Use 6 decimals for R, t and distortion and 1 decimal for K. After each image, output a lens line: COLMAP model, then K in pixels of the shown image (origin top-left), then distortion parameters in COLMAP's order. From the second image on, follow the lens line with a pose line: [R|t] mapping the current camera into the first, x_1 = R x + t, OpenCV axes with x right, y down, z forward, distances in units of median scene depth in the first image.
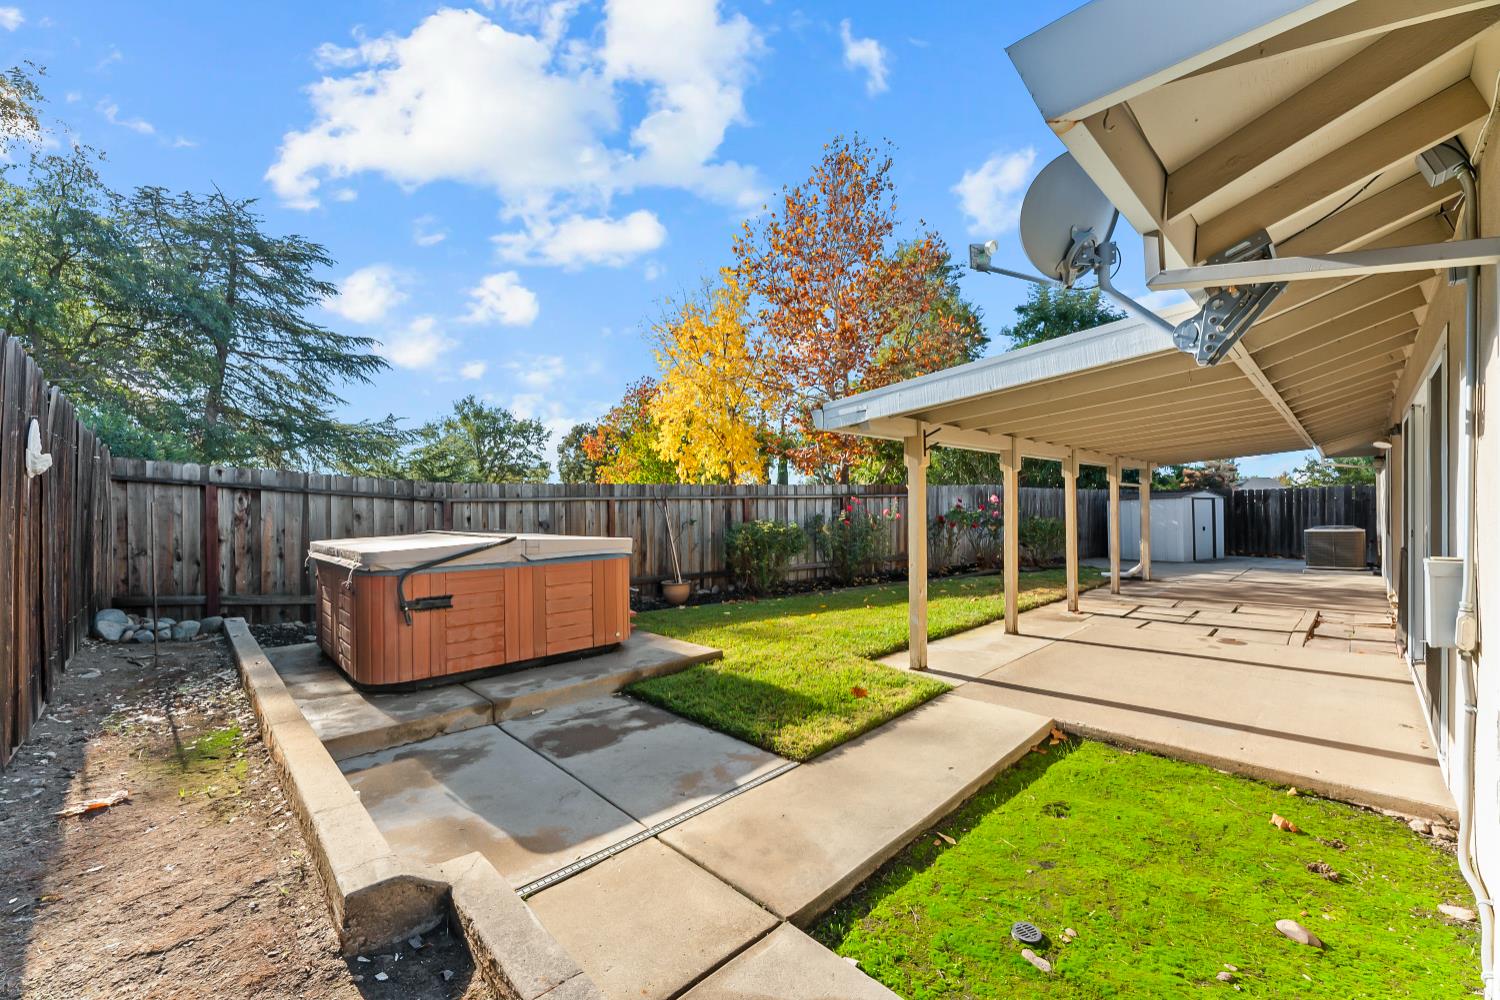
lens RADIAL K [[609.2, 0, 739.2], [0, 609.2, 509.8], [0, 0, 1]] dist [-0.000483, -0.000164]
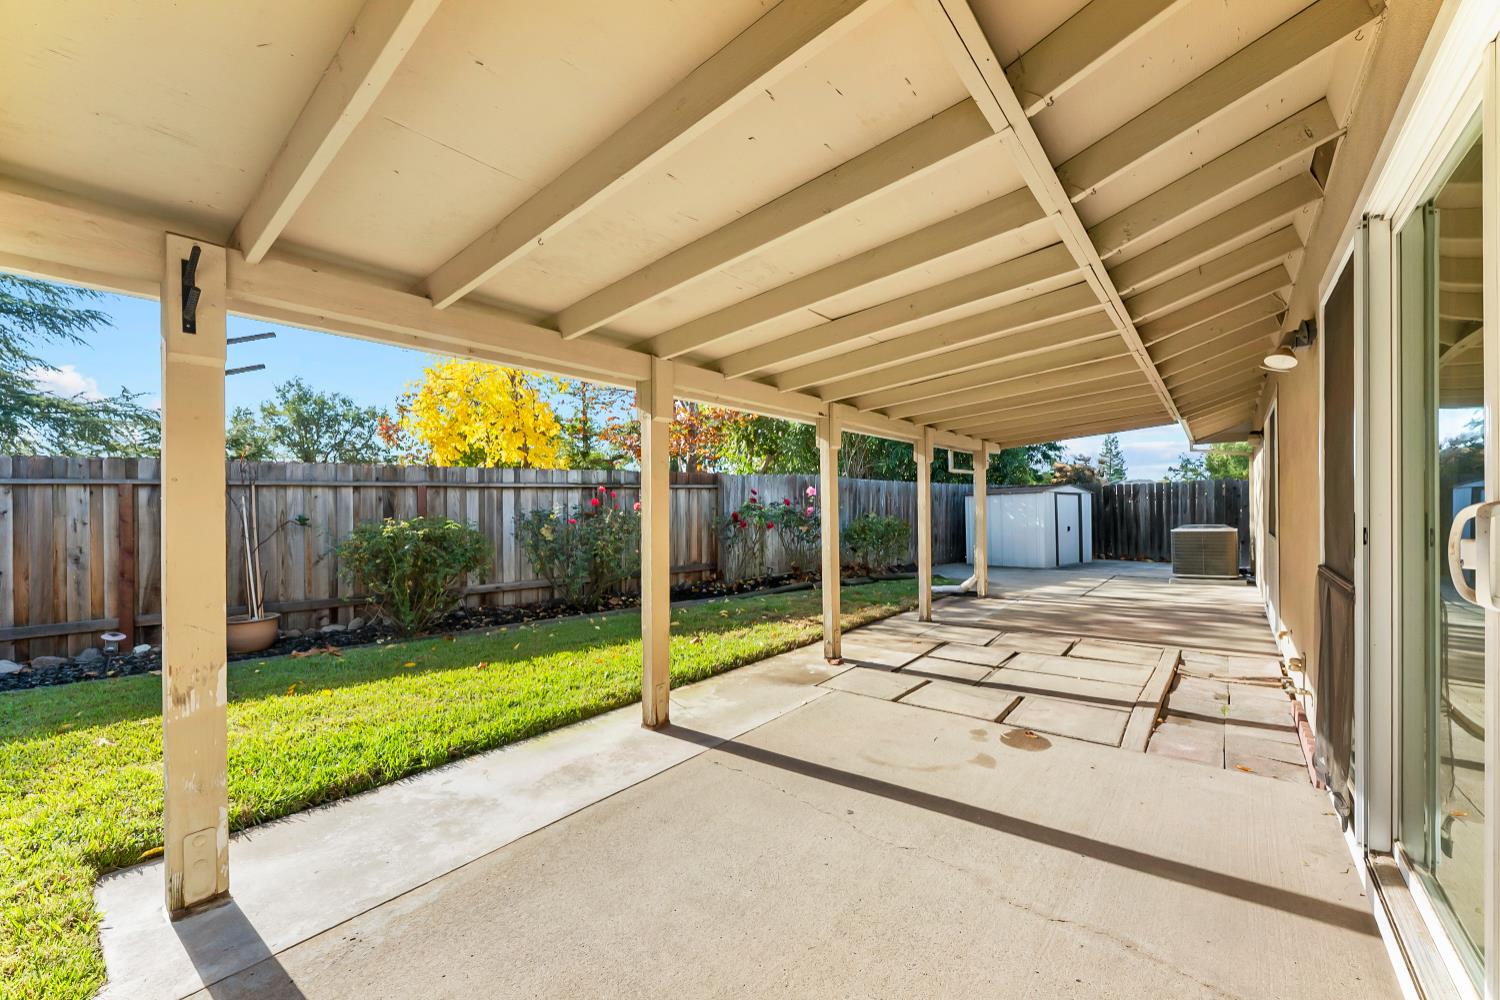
lens RADIAL K [[609.2, 0, 751.0], [0, 609.2, 507.7], [0, 0, 1]] dist [-0.000483, -0.000164]
pose [[0.991381, 0.000151, 0.131007, 0.242630], [0.000824, 0.999972, -0.007390, 0.008668], [-0.131005, 0.007434, 0.991354, 0.243477]]
